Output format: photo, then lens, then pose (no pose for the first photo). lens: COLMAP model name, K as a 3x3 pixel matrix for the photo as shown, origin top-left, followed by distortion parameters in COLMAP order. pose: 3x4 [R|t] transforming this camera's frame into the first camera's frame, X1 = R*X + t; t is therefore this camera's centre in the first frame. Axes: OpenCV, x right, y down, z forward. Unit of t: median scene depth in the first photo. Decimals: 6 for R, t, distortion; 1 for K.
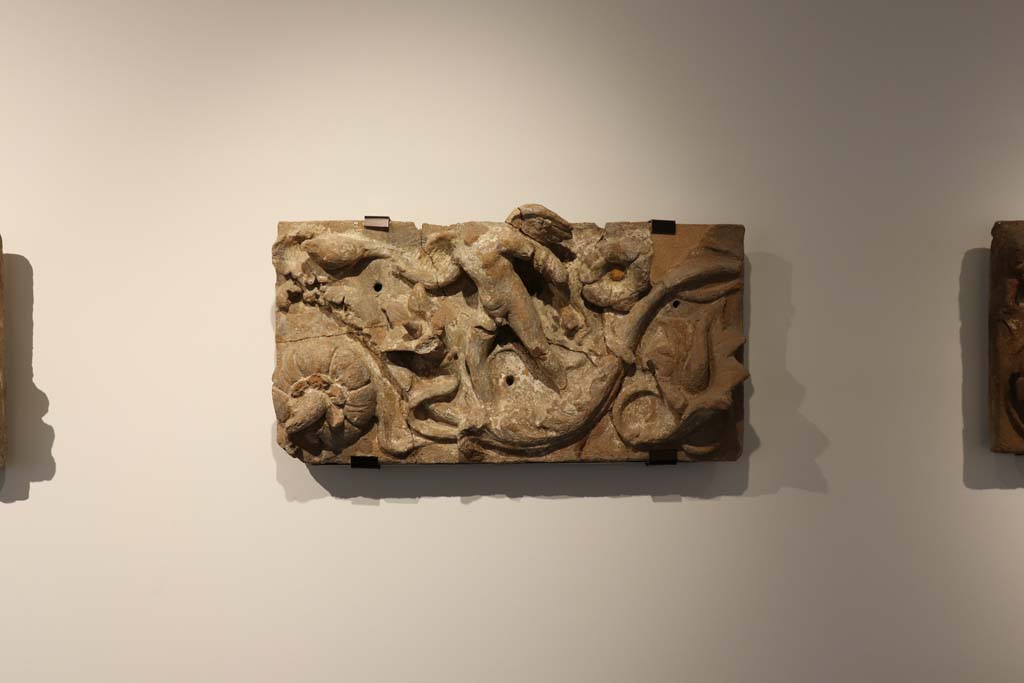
lens RADIAL K [[1202.6, 0, 515.9], [0, 1202.6, 348.6], [0, 0, 1]] dist [0.005782, 0.000000]
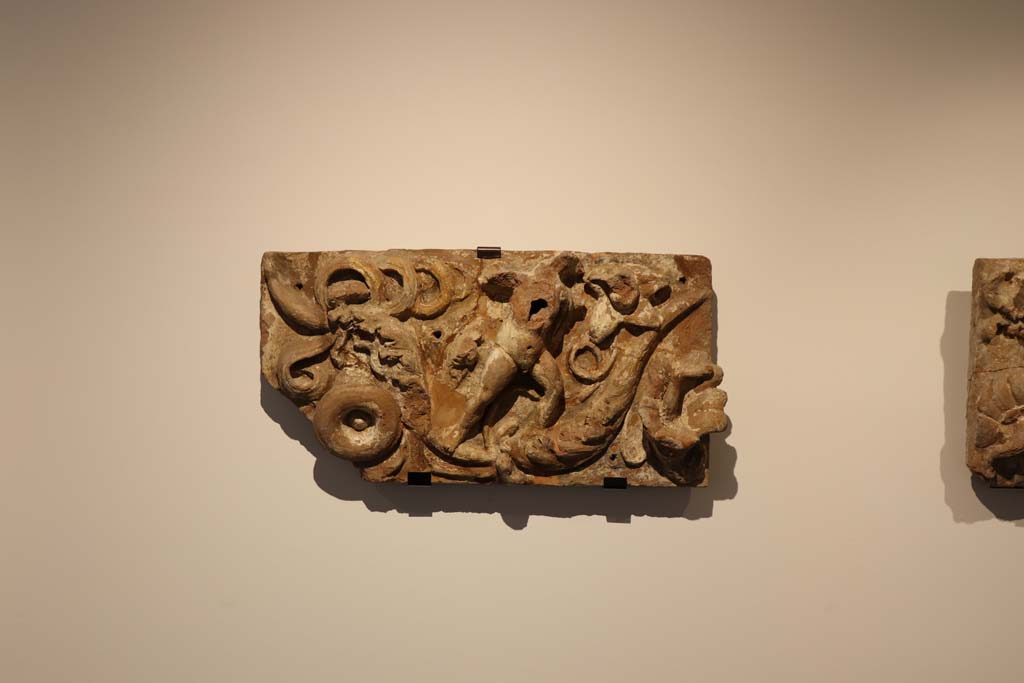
lens RADIAL K [[1134.5, 0, 508.2], [0, 1134.5, 335.3], [0, 0, 1]] dist [0.010778, 0.000000]
pose [[0.998775, 0.021191, 0.044717, -0.629771], [-0.019630, 0.999192, -0.035058, 0.005535], [-0.045424, 0.034137, 0.998384, 0.016951]]
